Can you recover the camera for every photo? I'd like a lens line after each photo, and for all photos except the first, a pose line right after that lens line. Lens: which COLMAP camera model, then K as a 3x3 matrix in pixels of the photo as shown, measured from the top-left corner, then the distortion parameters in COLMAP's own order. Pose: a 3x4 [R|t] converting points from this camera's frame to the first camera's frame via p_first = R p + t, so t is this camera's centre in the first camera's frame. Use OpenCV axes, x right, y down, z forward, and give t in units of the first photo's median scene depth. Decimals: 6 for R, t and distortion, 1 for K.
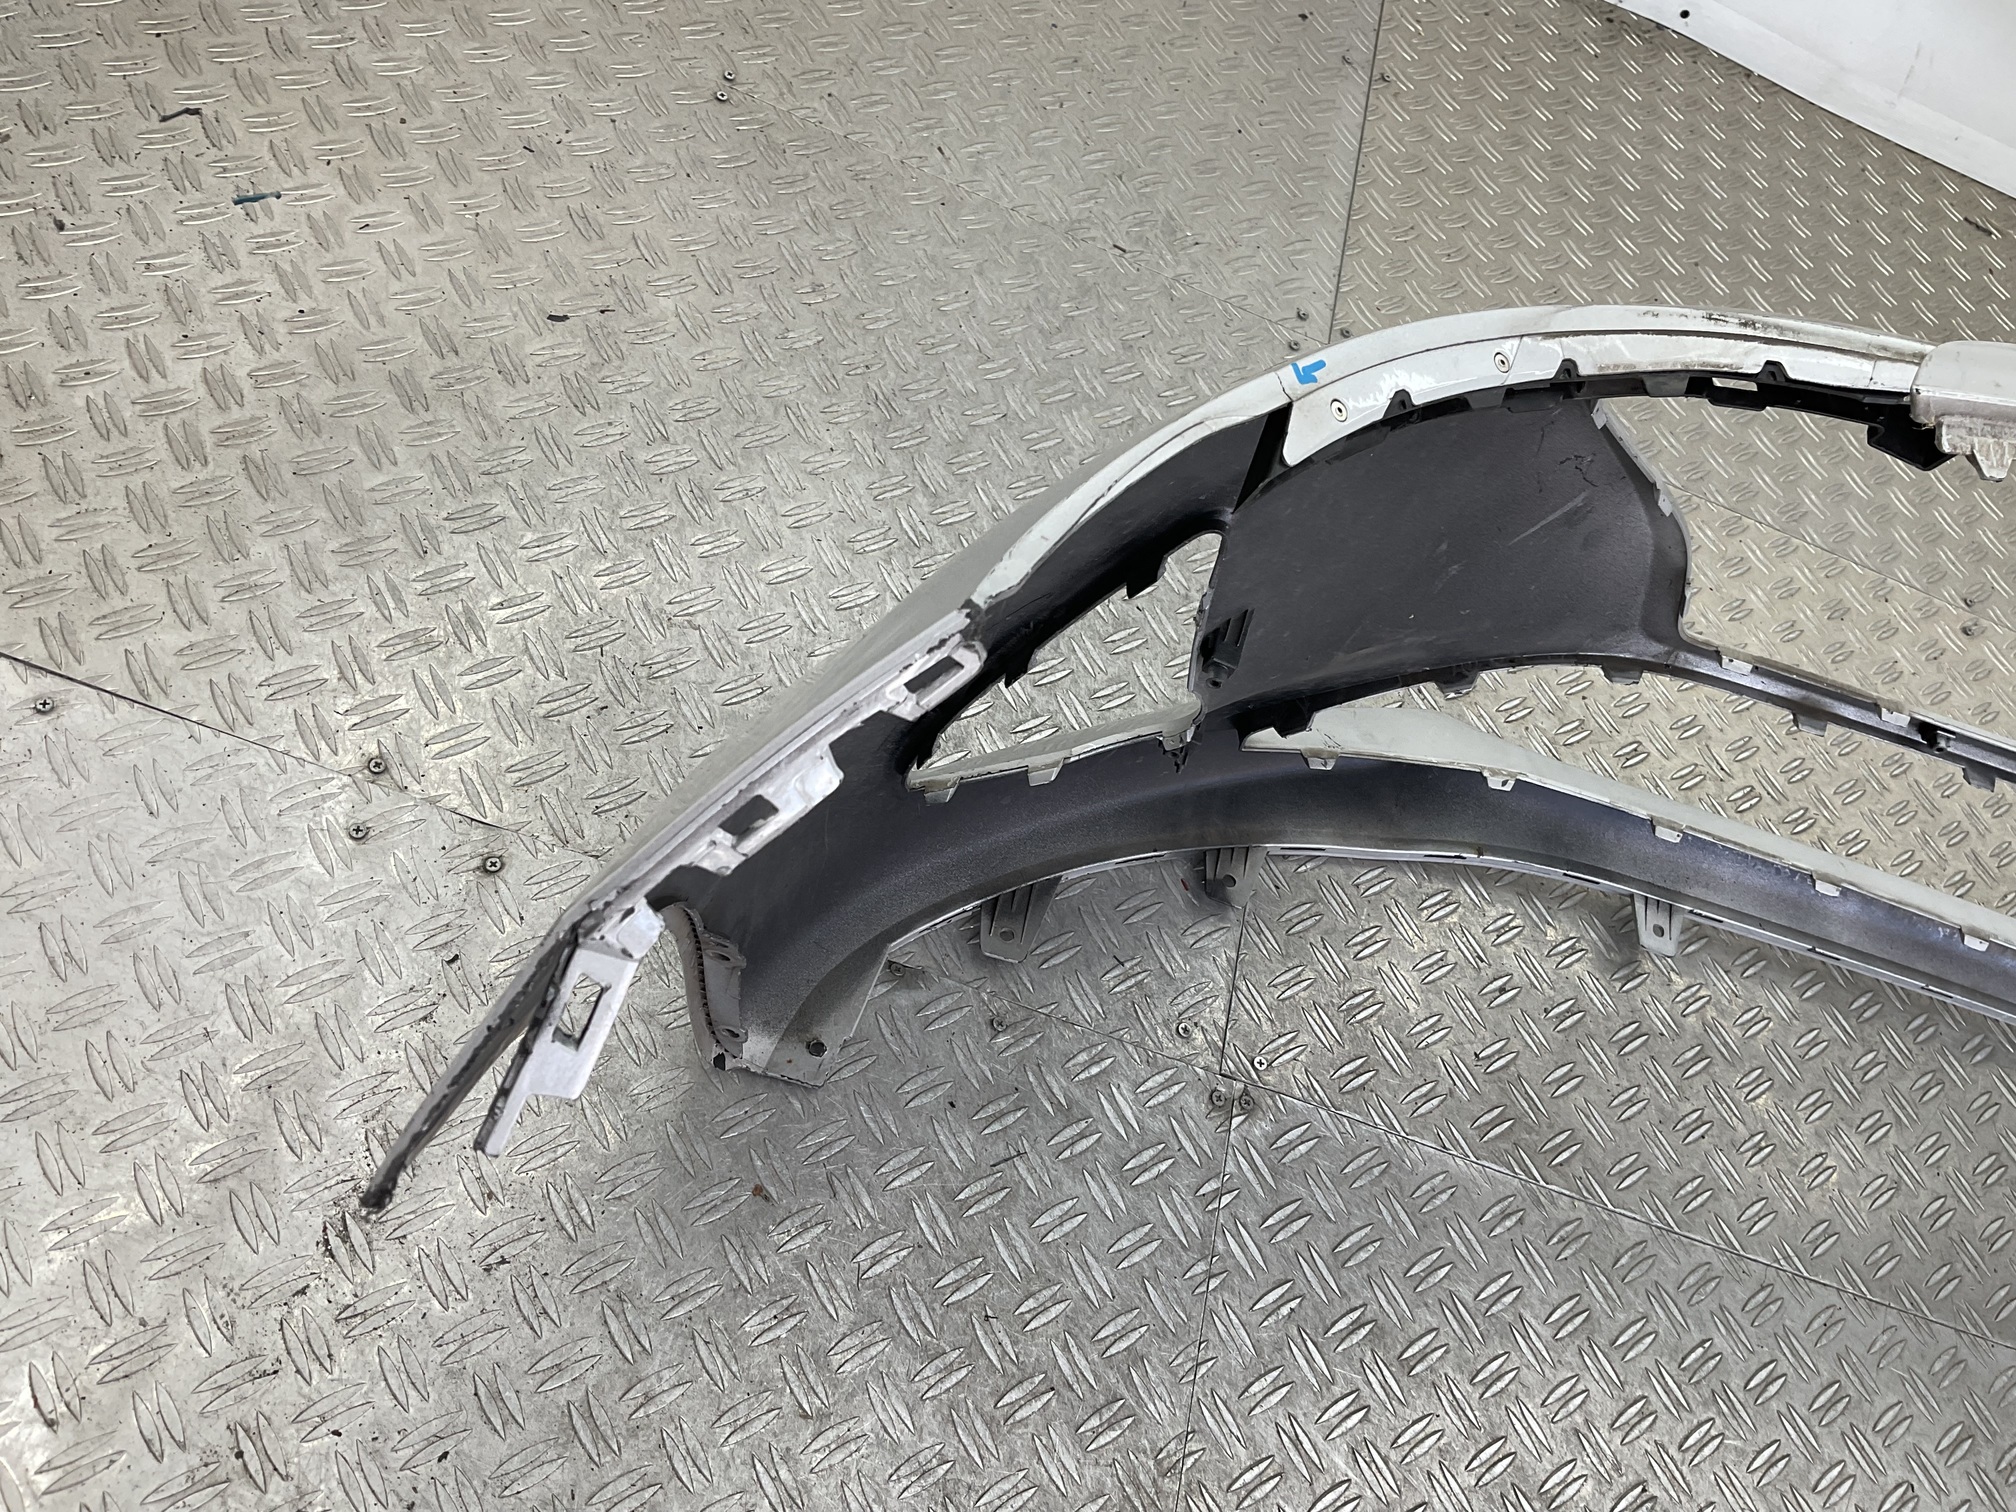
lens RADIAL K [[1664.6, 0, 1007.6], [0, 1664.6, 751.5], [0, 0, 1]] dist [0.114569, -0.237527]
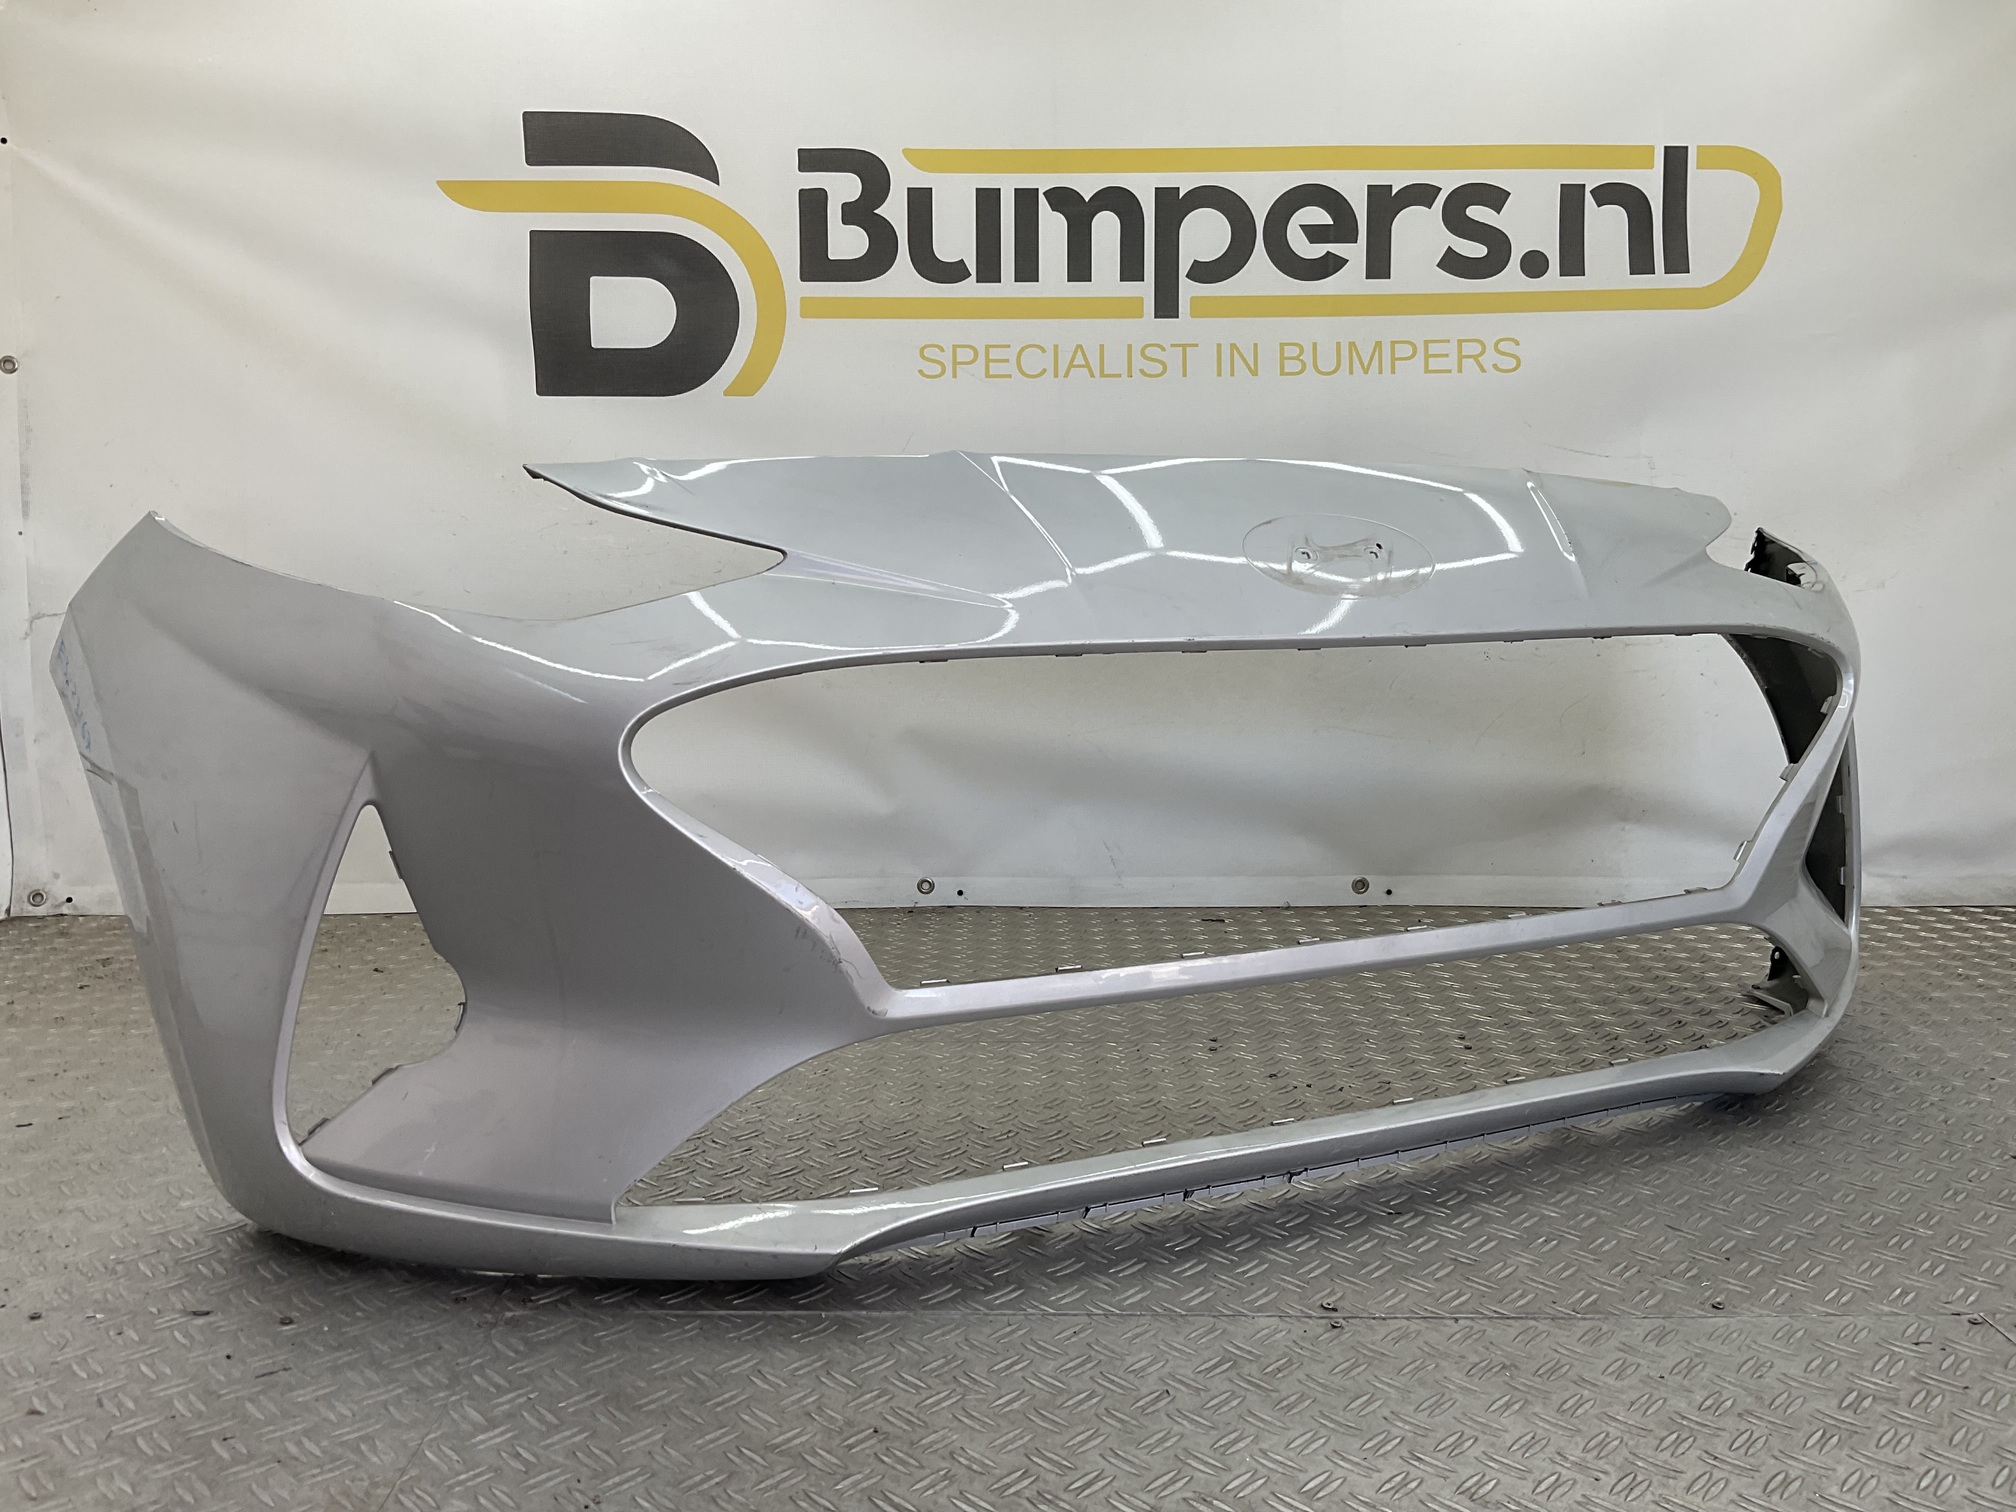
lens RADIAL K [[1665.1, 0, 1005.7], [0, 1665.1, 752.4], [0, 0, 1]] dist [0.116534, -0.248048]
pose [[0.927499, -0.332682, 0.170495, 0.426551], [0.342691, 0.574445, -0.743355, 1.058087], [0.149360, 0.747888, 0.646804, -0.034049]]
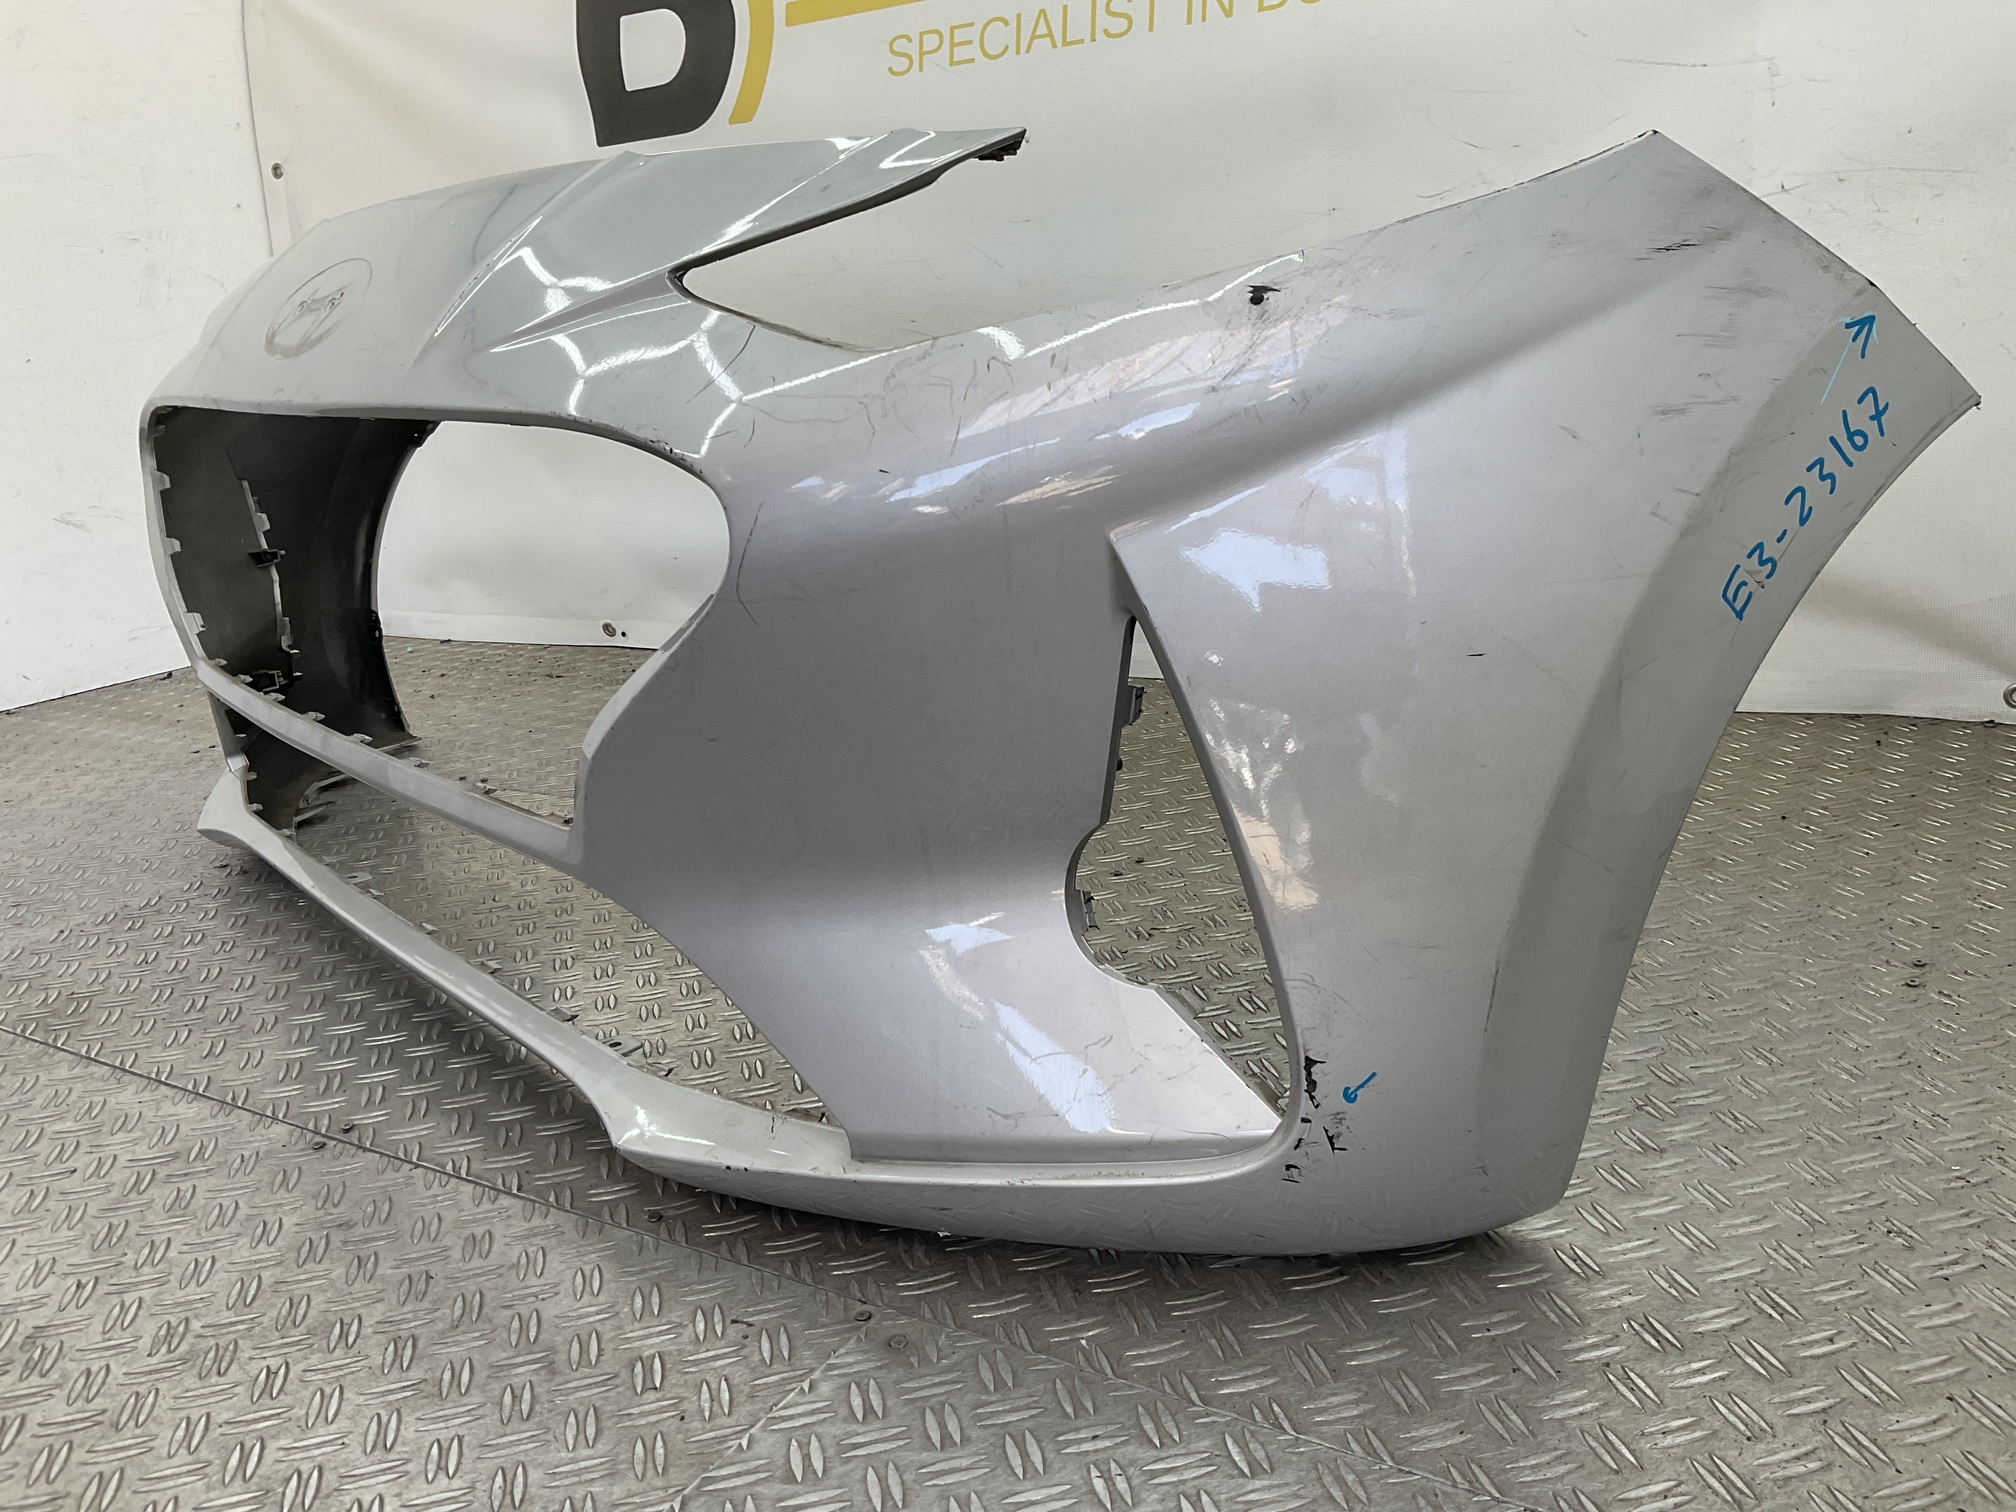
lens RADIAL K [[1676.5, 0, 1002.5], [0, 1676.5, 753.2], [0, 0, 1]] dist [0.069331, -0.135411]
pose [[0.867393, -0.280503, -0.411032, 1.747220], [-0.106157, 0.702673, -0.703550, 1.048418], [0.486169, 0.653888, 0.579716, 0.507210]]
